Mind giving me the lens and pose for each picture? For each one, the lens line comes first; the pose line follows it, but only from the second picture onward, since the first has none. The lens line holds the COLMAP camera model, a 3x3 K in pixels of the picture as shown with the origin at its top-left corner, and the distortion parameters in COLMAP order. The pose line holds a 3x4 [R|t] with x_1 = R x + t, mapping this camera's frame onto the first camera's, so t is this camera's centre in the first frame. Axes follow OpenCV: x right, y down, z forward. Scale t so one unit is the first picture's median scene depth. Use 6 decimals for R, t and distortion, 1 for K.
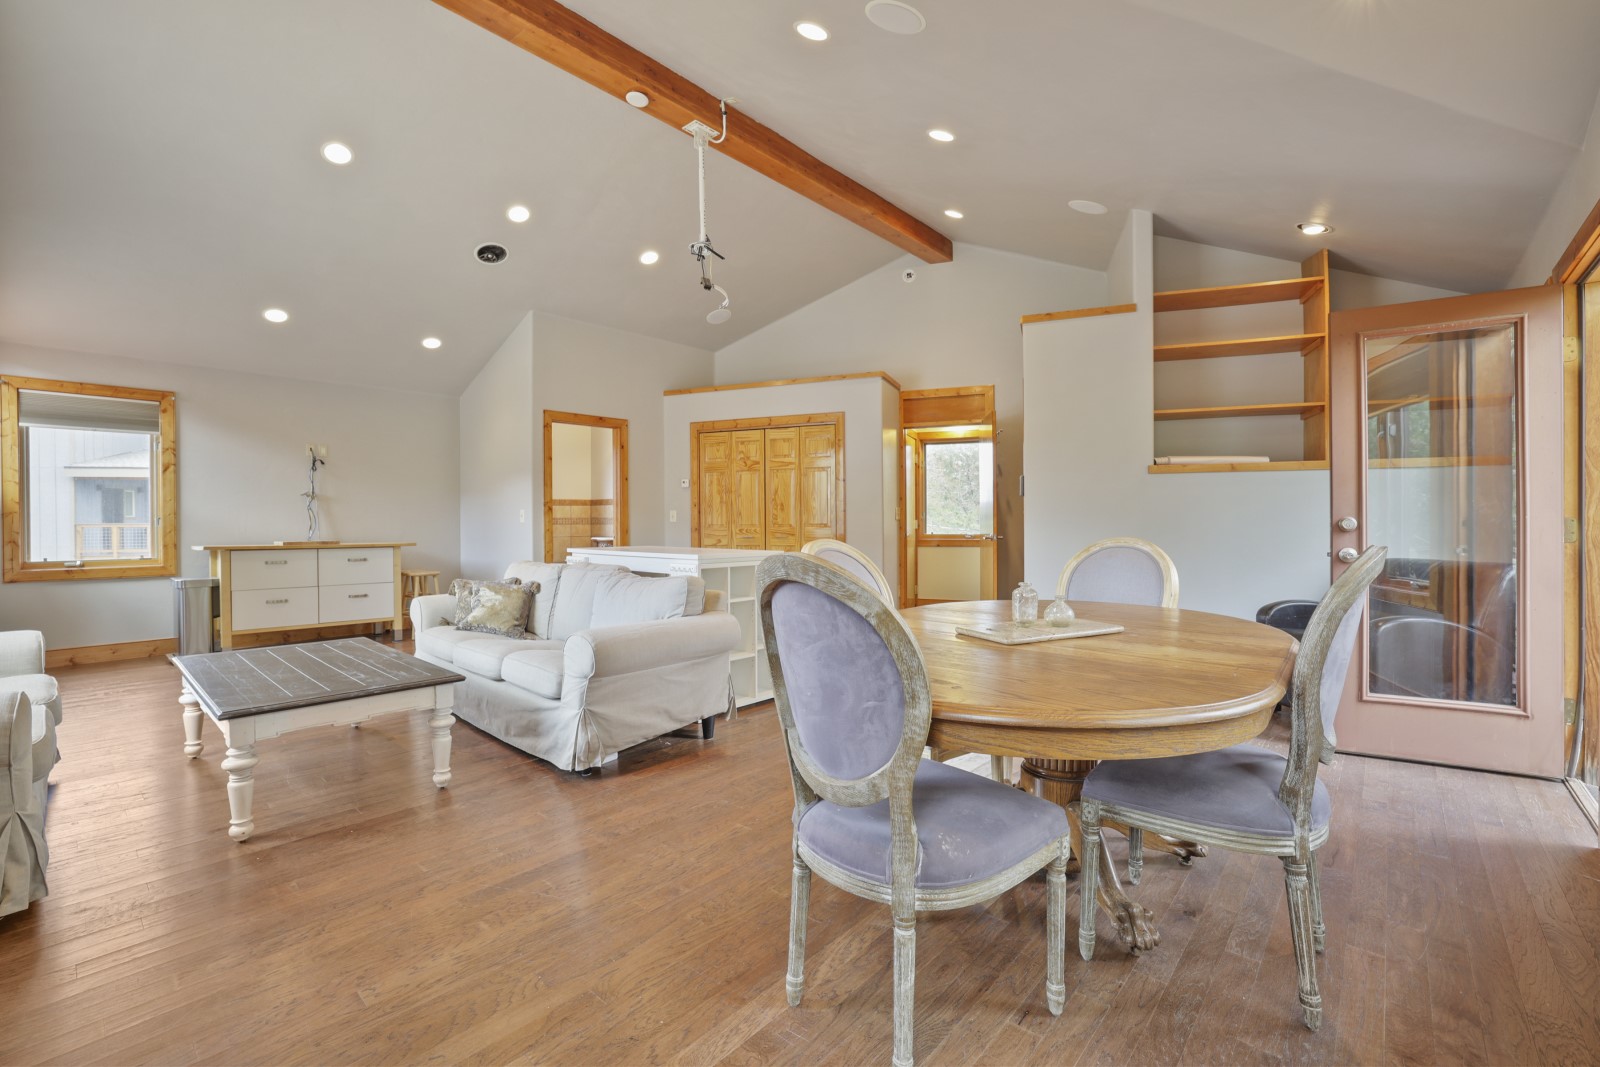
lens RADIAL K [[696.4, 0, 786.6], [0, 696.4, 530.1], [0, 0, 1]] dist [-0.047926, 0.019338]
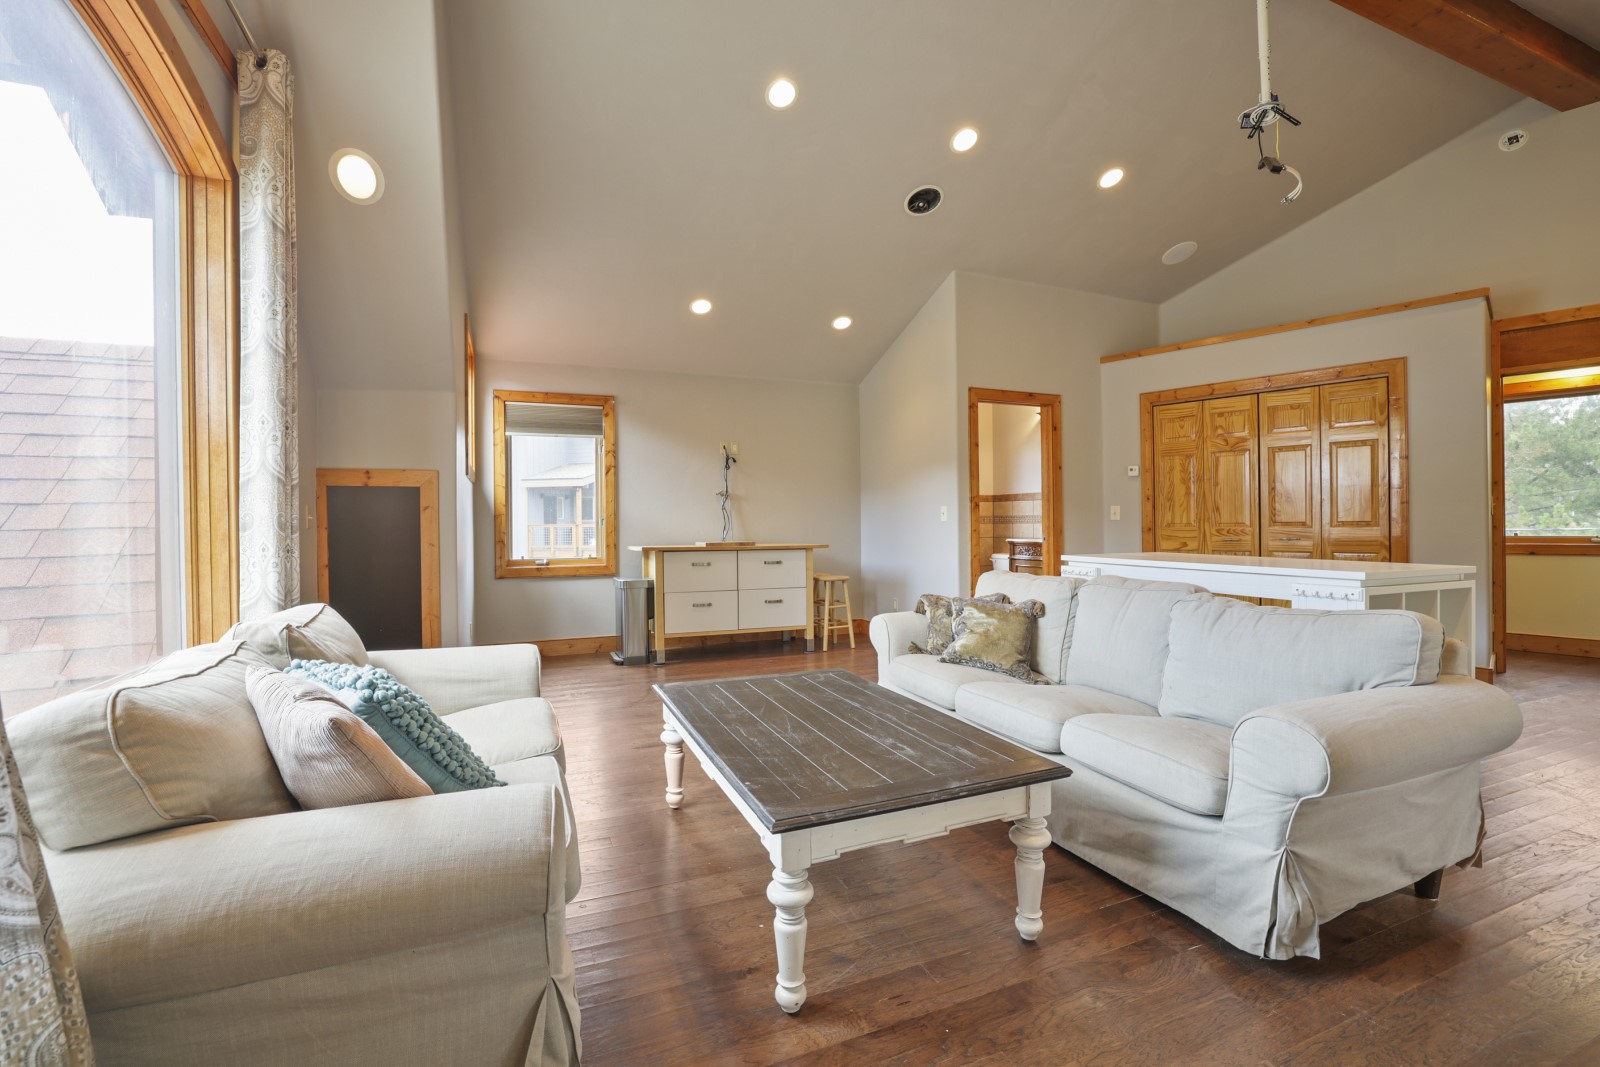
lens RADIAL K [[696.4, 0, 786.6], [0, 696.4, 530.1], [0, 0, 1]] dist [-0.047926, 0.019338]
pose [[0.901591, -0.000117, -0.432590, -0.216128], [0.000243, 1.000000, 0.000237, -0.000829], [0.432590, -0.000319, 0.901591, 0.168231]]
